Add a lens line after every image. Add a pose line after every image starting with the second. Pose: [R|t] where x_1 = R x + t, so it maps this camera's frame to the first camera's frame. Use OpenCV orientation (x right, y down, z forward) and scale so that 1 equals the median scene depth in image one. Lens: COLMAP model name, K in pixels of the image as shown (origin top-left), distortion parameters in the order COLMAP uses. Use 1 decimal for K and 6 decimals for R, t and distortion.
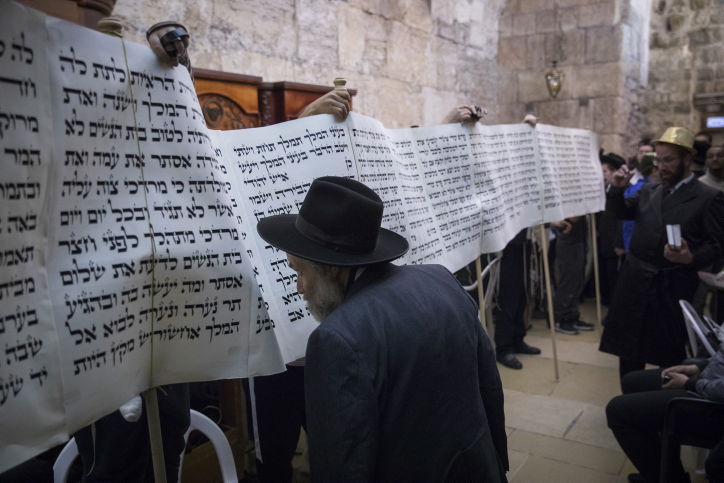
lens RADIAL K [[617.2, 0, 360.5], [0, 617.2, 240.2], [0, 0, 1]] dist [-0.007699, 0.045746]
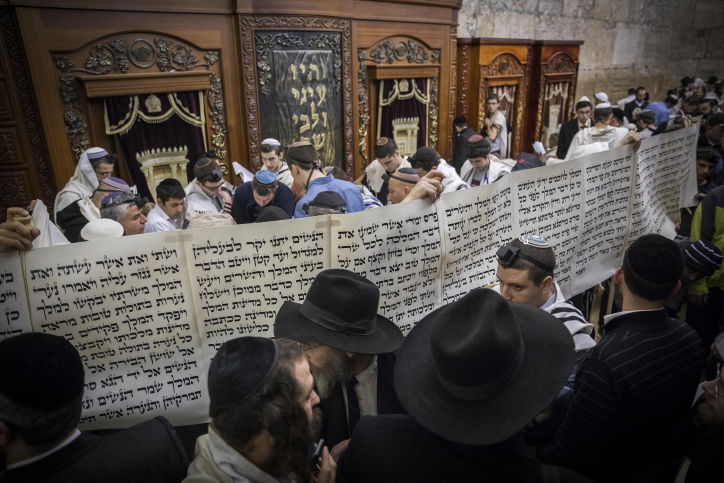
lens RADIAL K [[500.4, 0, 365.6], [0, 500.4, 240.2], [0, 0, 1]] dist [-0.070756, 0.056620]
pose [[0.965831, 0.105350, -0.236797, -0.097722], [-0.046381, 0.969166, 0.242004, -0.024320], [0.254991, -0.222752, 0.940936, -0.174359]]
